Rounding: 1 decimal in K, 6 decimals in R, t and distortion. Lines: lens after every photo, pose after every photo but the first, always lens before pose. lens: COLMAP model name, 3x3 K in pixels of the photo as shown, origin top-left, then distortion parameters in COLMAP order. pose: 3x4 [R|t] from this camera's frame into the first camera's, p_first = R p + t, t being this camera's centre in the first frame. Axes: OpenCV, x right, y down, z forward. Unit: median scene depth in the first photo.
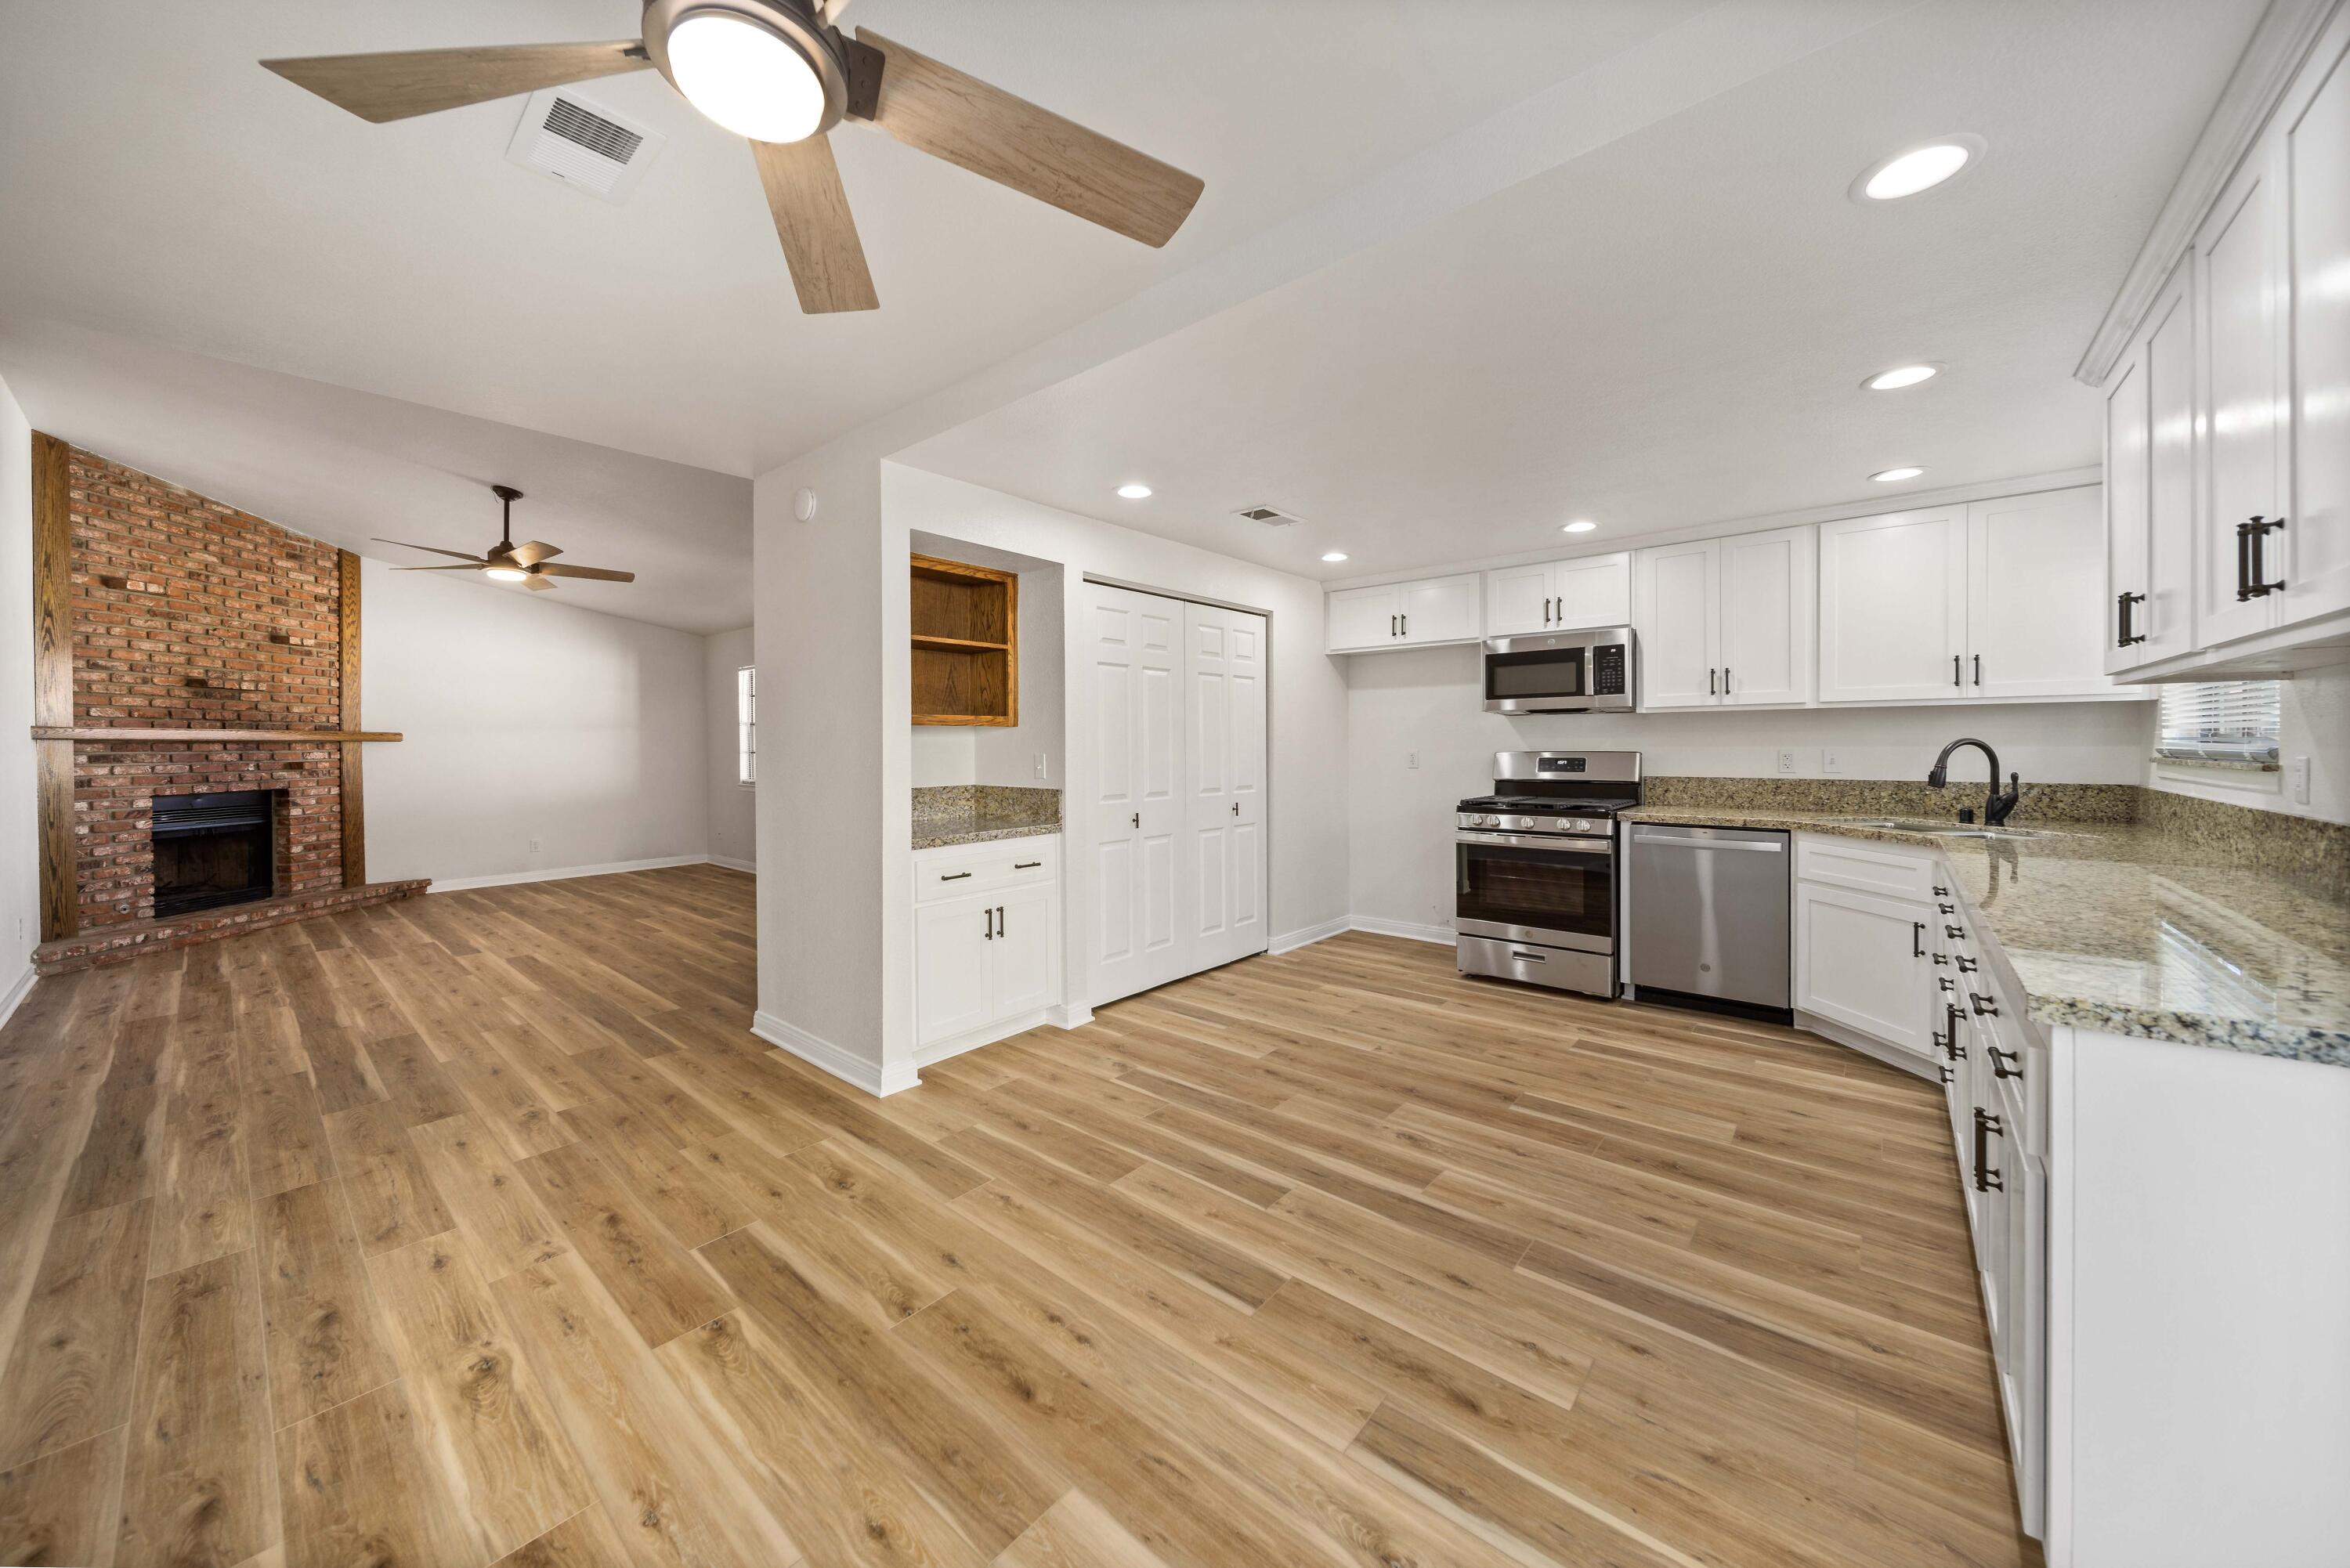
lens RADIAL K [[837.9, 0, 1160.1], [0, 837.9, 753.6], [0, 0, 1]] dist [-0.000477, -0.001407]
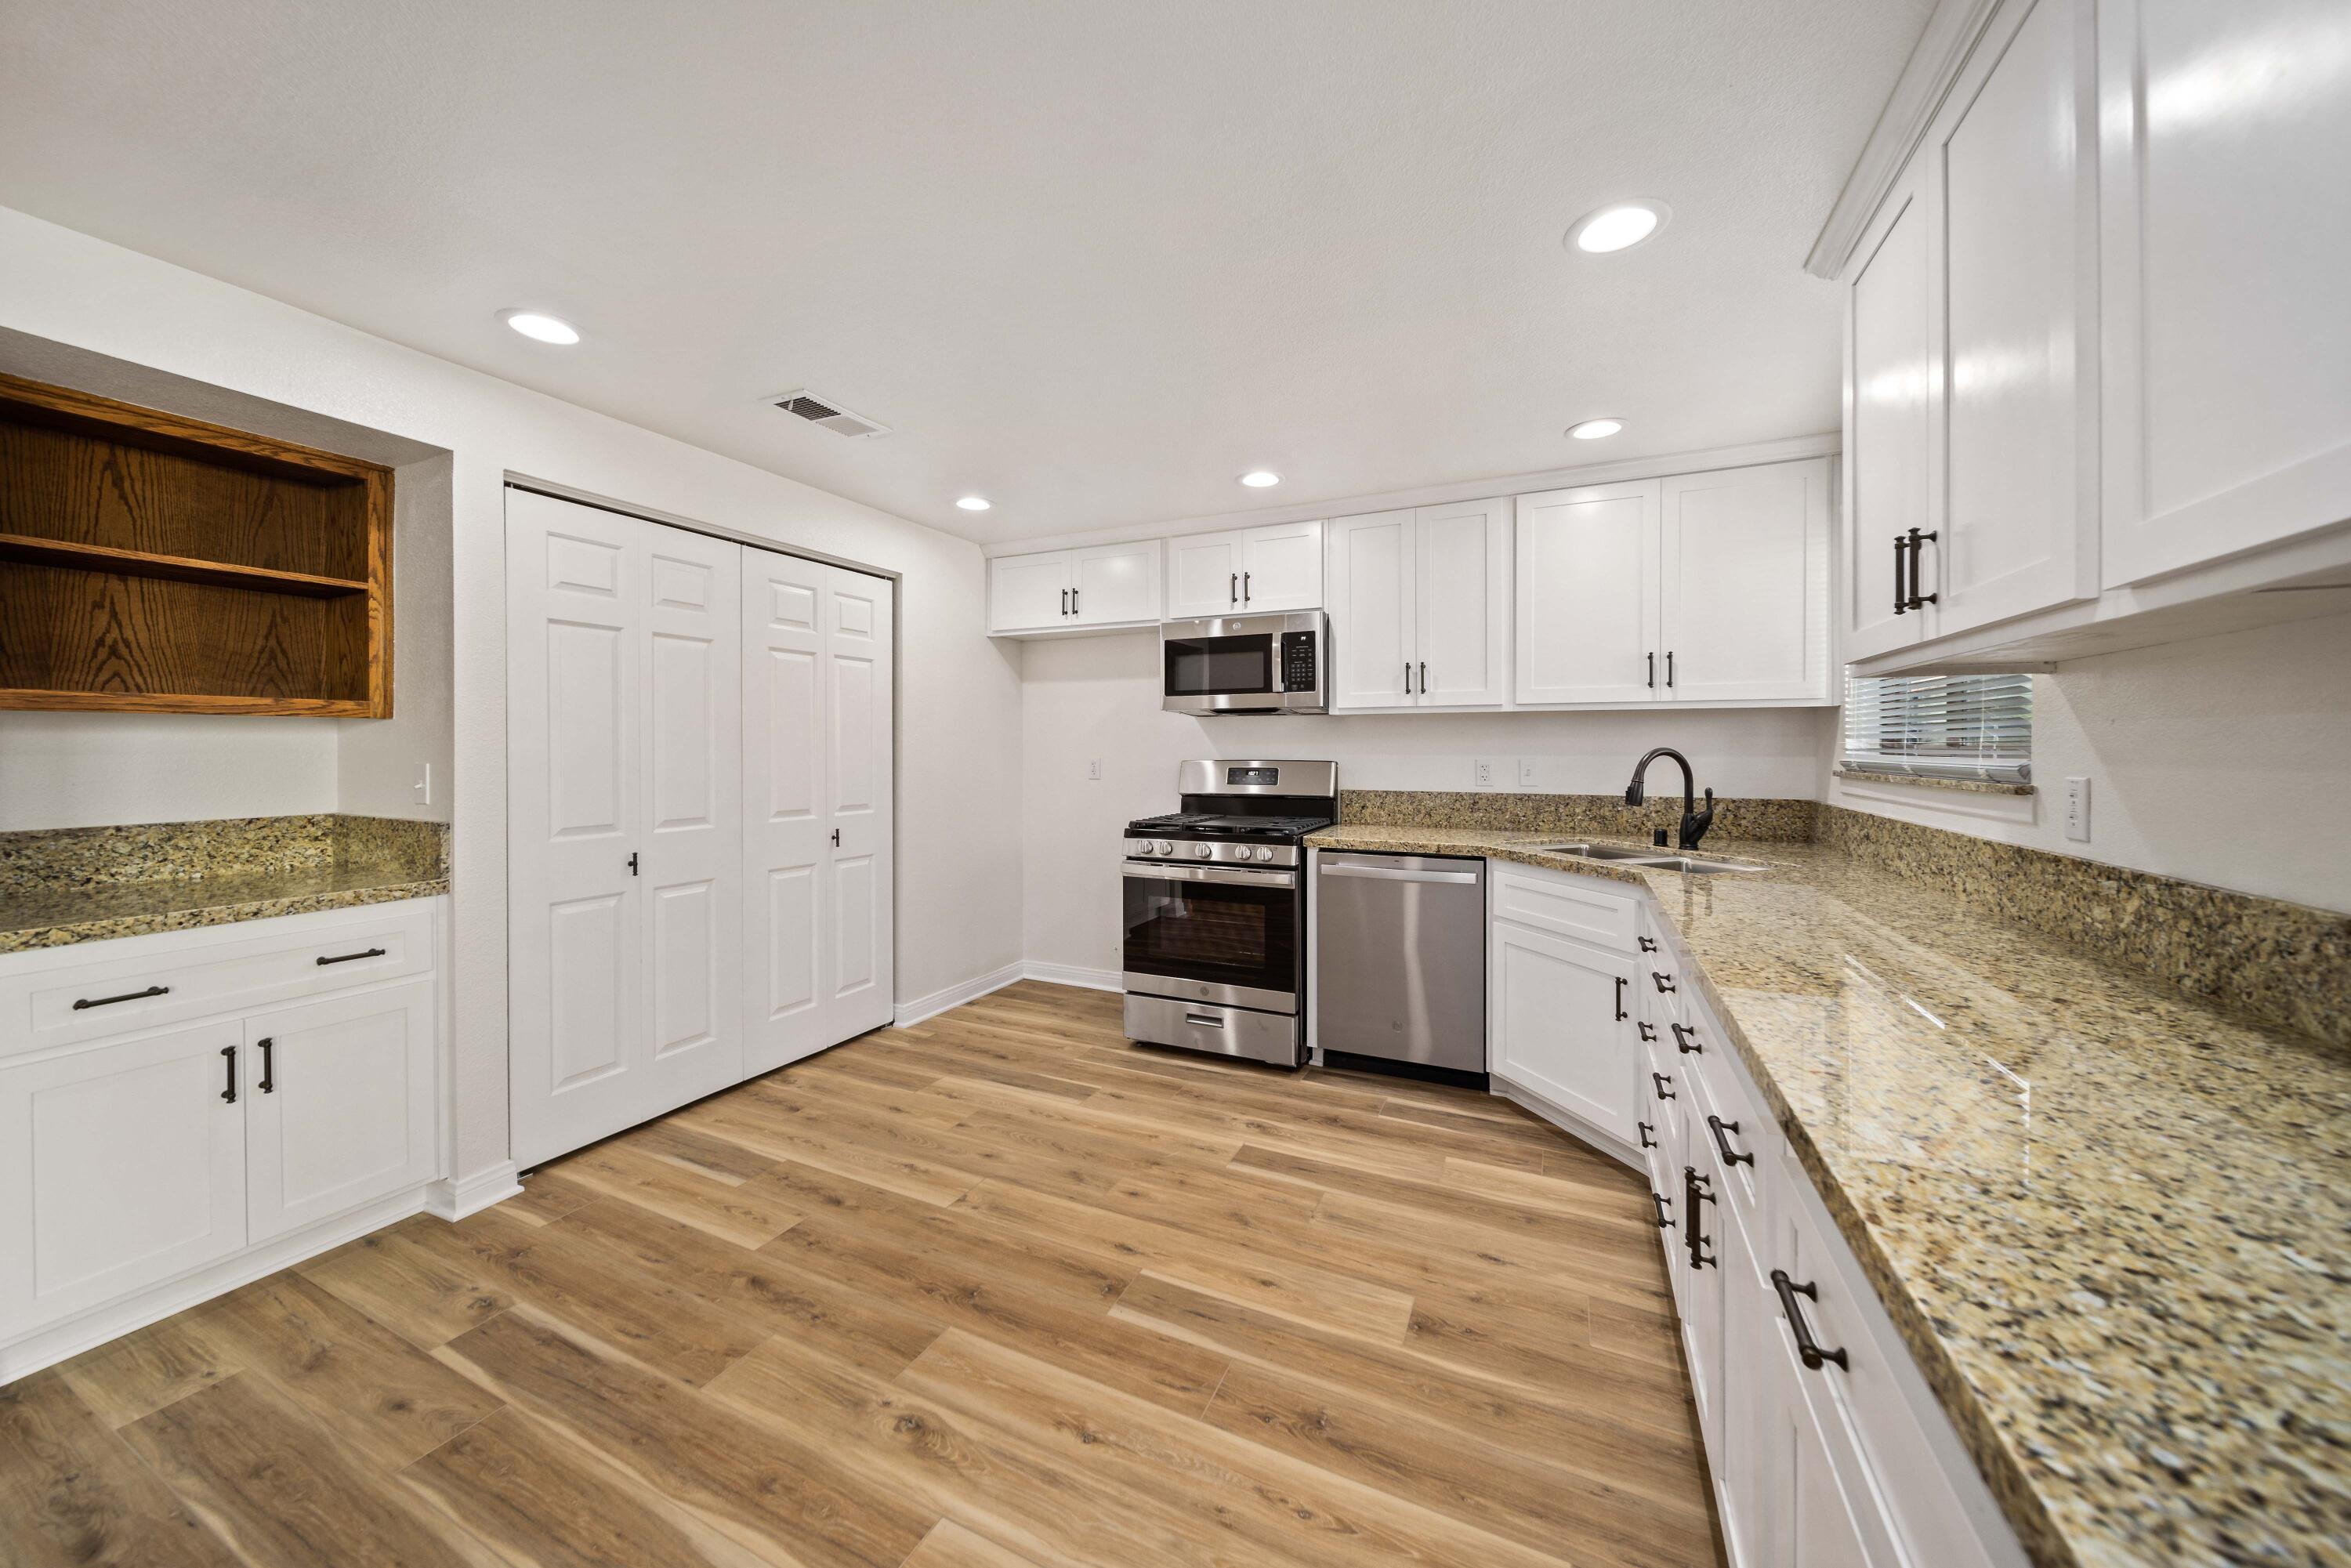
lens RADIAL K [[838.3, 0, 1171.0], [0, 838.3, 748.4], [0, 0, 1]] dist [-0.000477, -0.001407]
pose [[0.962848, 0.006124, 0.269975, 0.205533], [-0.003459, 0.999940, -0.010348, -0.005972], [-0.270022, 0.009030, 0.962812, 0.256778]]
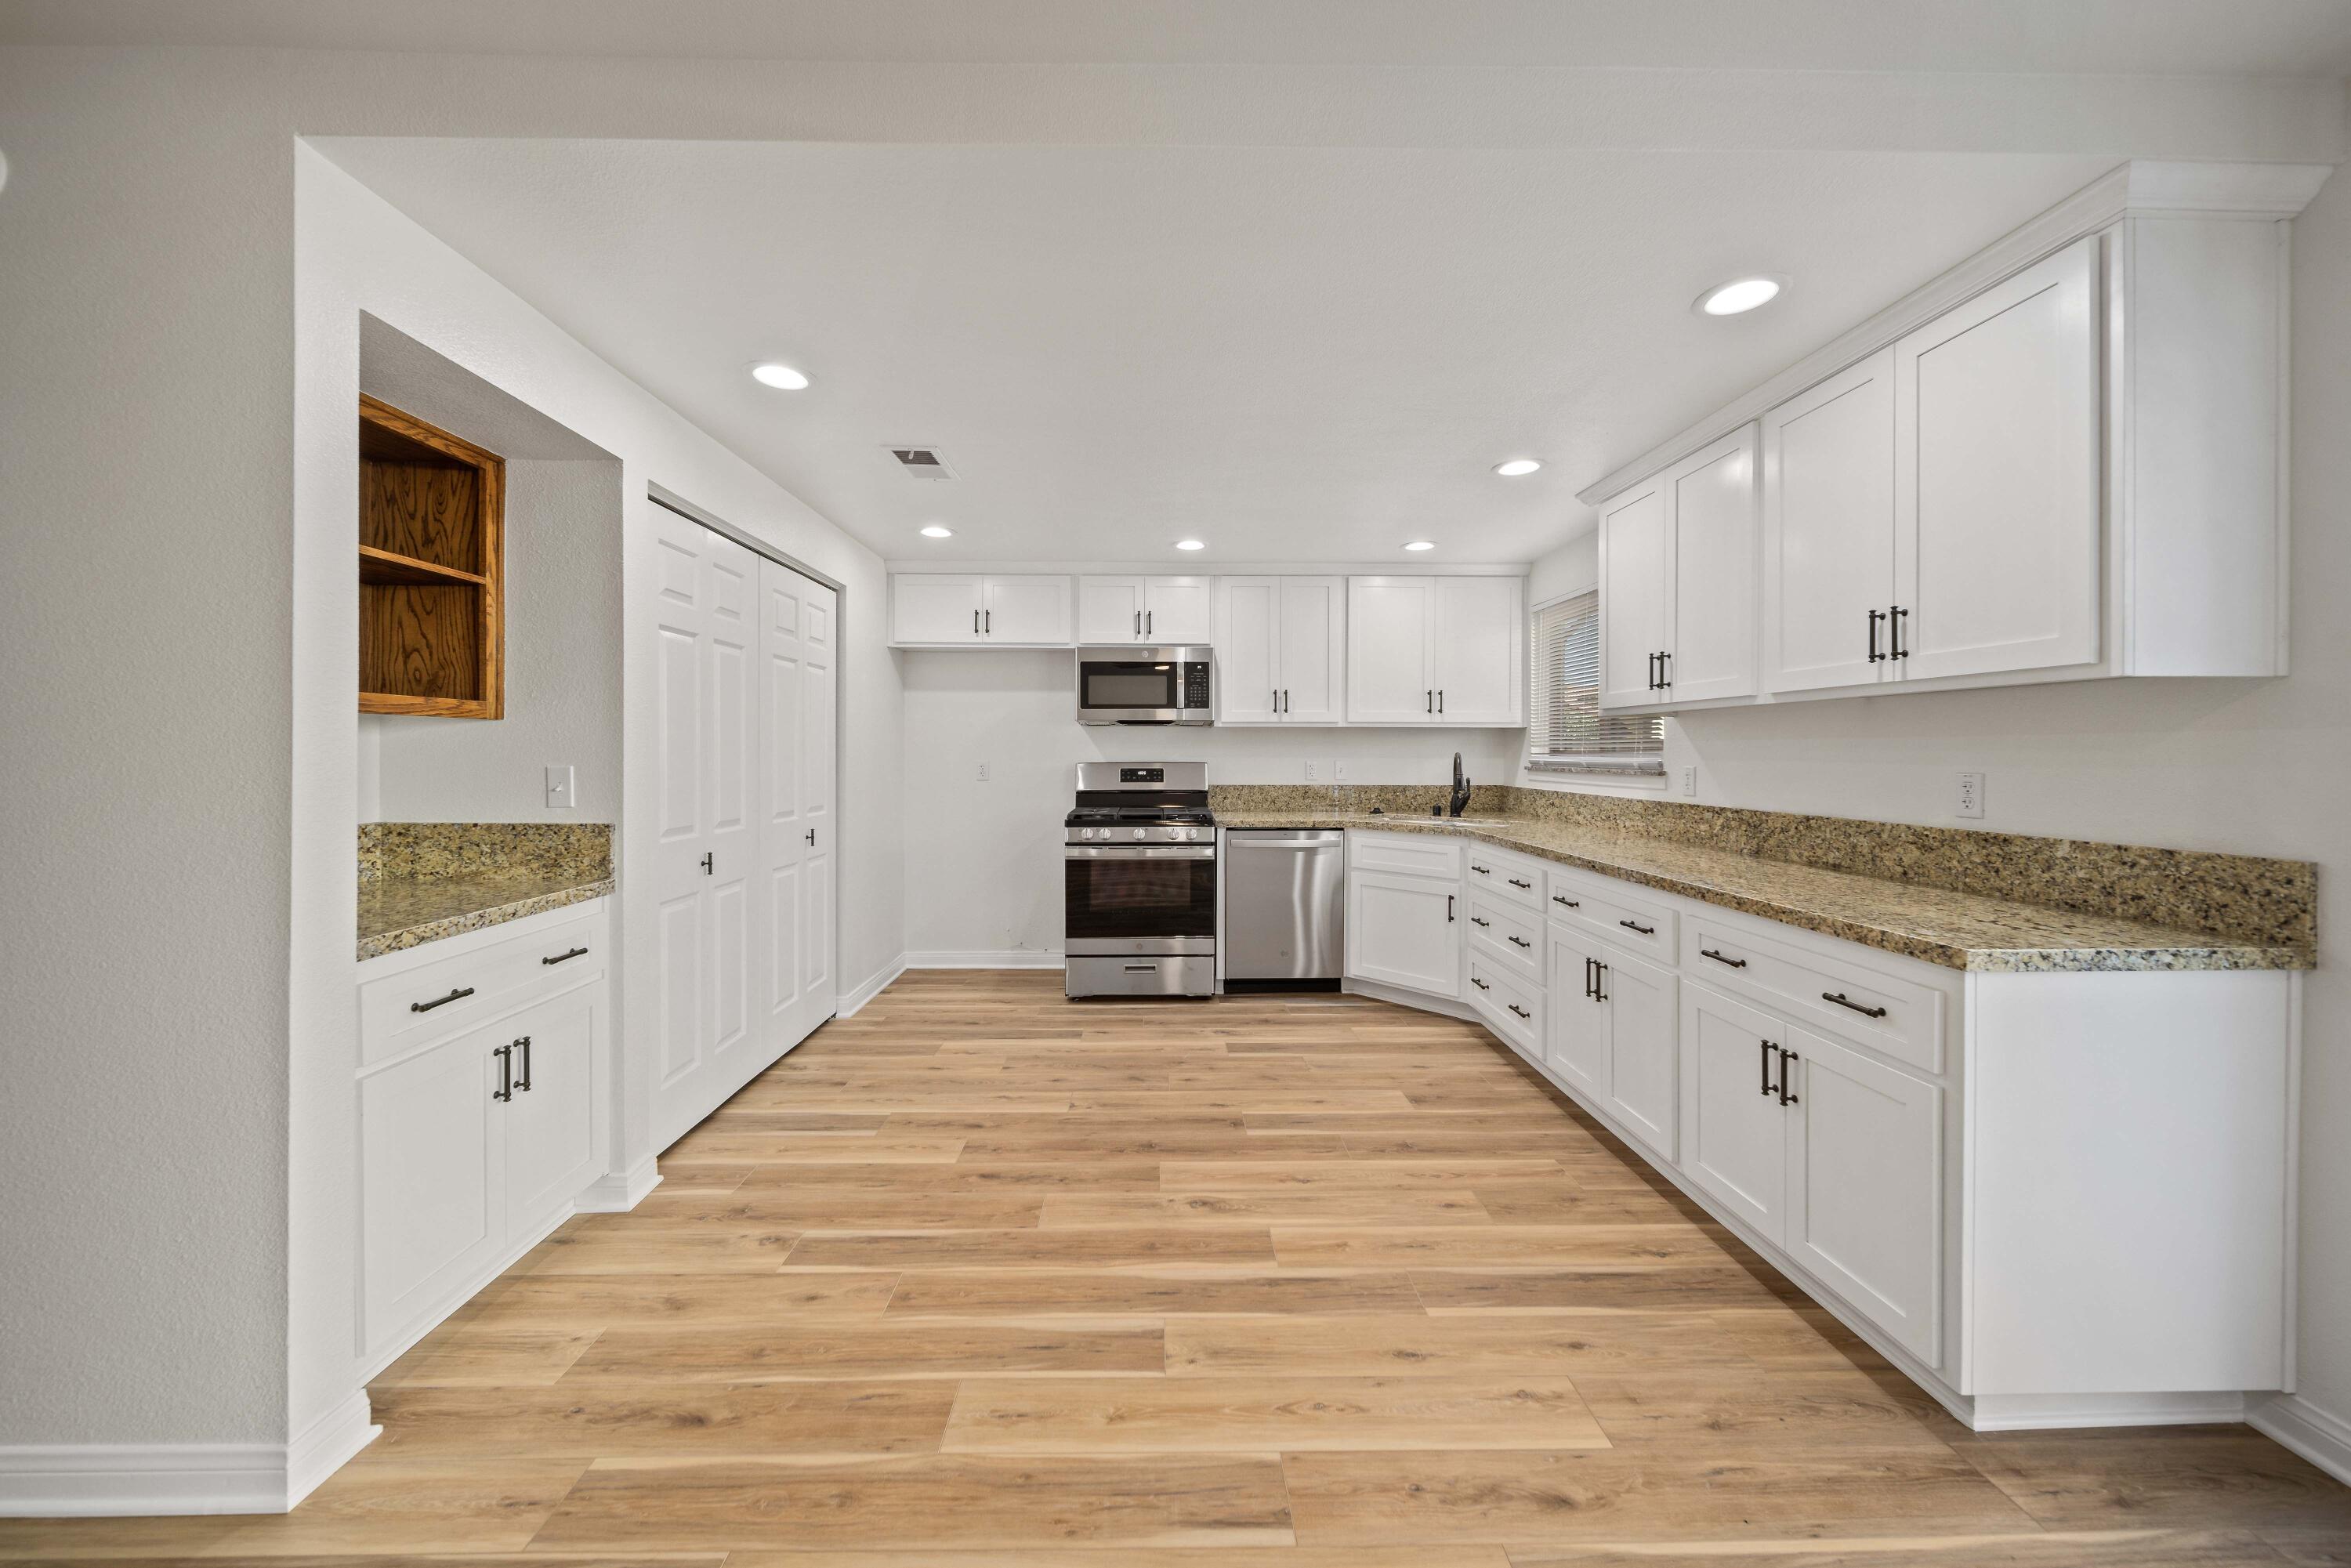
lens RADIAL K [[838.3, 0, 1176.6], [0, 838.3, 758.1], [0, 0, 1]] dist [-0.000477, -0.001407]
pose [[0.739002, 0.003704, 0.673693, -0.211131], [0.000613, 0.999981, -0.006170, -0.001445], [-0.673703, 0.004973, 0.738986, 0.245606]]
